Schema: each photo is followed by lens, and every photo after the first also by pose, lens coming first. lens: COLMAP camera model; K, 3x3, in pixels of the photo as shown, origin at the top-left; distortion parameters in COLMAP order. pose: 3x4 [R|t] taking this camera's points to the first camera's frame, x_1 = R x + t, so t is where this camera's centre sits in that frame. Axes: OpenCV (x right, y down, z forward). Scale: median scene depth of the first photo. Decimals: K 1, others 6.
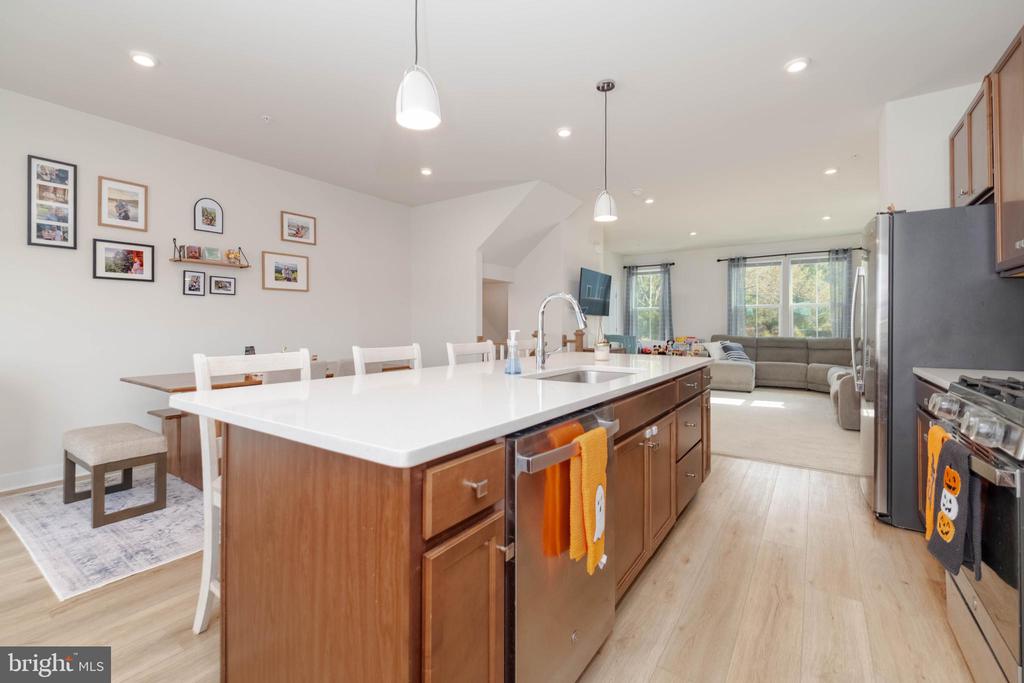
lens RADIAL K [[451.3, 0, 516.5], [0, 451.3, 324.8], [0, 0, 1]] dist [0.002035, -0.009442]
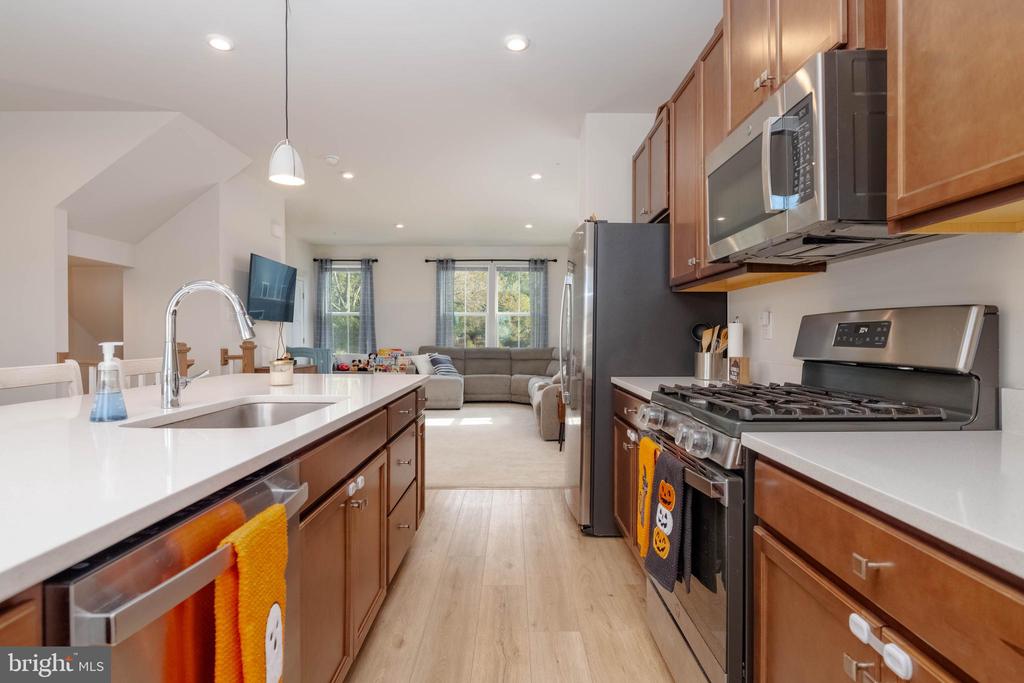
lens RADIAL K [[532.6, 0, 512.0], [0, 532.6, 341.5], [0, 0, 1]] dist [0.013934, -0.000410]
pose [[0.830775, -0.004070, 0.556594, 0.025747], [-0.002934, 0.999927, 0.011691, 0.001452], [-0.556601, -0.011345, 0.830702, 0.118338]]
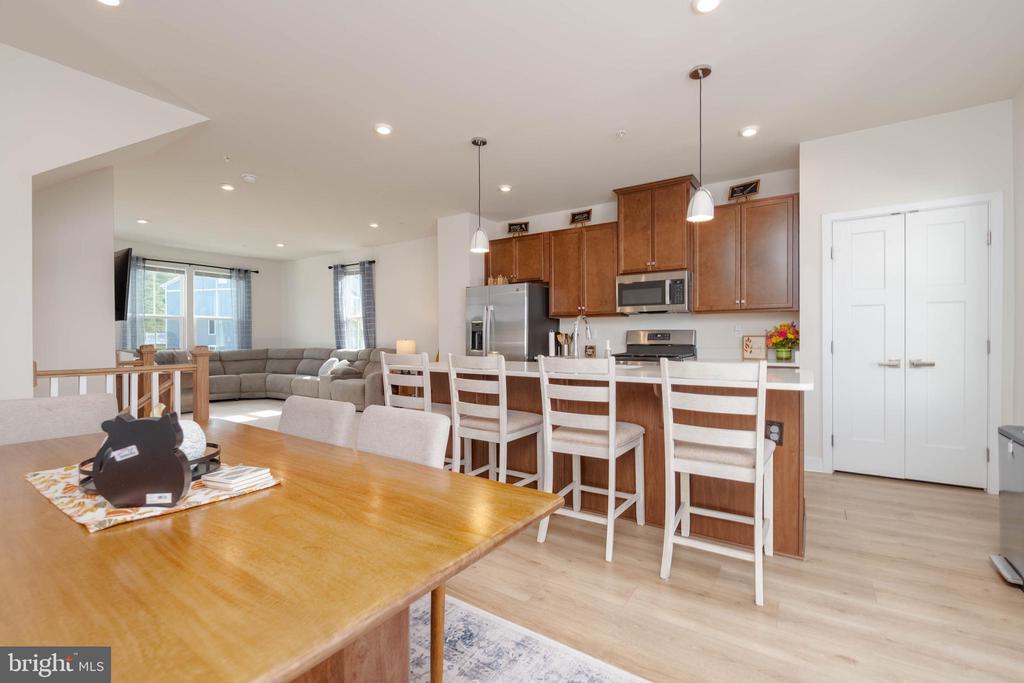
lens RADIAL K [[452.8, 0, 512.0], [0, 452.8, 341.5], [0, 0, 1]] dist [0.000870, 0.000030]
pose [[0.005521, -0.003449, 0.999979, -0.946026], [-0.000553, 0.999994, 0.003453, 0.010658], [-0.999985, -0.000572, 0.005519, 0.815343]]
